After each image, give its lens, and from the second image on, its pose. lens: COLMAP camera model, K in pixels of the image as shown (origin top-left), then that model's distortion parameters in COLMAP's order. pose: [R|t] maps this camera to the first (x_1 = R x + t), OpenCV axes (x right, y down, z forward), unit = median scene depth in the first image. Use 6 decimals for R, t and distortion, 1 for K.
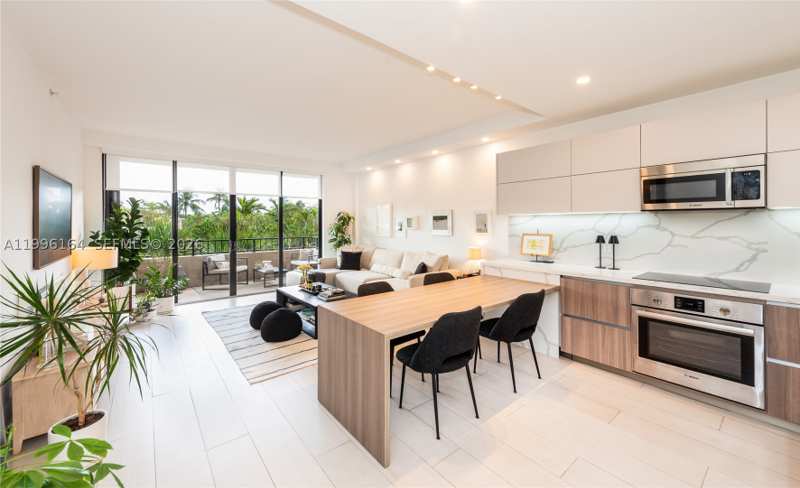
lens RADIAL K [[312.7, 0, 399.0], [0, 312.7, 223.2], [0, 0, 1]] dist [-0.001450, -0.000129]
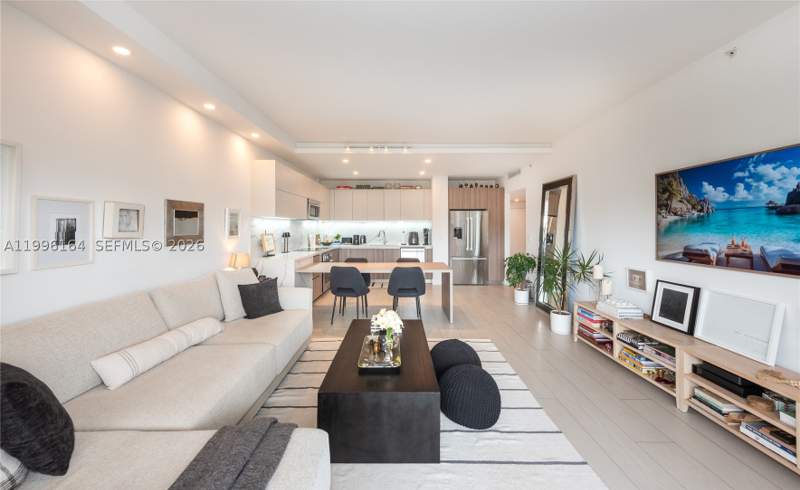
lens RADIAL K [[312.7, 0, 399.0], [0, 312.7, 224.2], [0, 0, 1]] dist [-0.001450, -0.000129]
pose [[-0.771901, 0.010130, 0.635662, -0.433859], [0.004133, 0.999932, -0.010916, 0.007570], [-0.635729, -0.005799, -0.771890, 0.961805]]
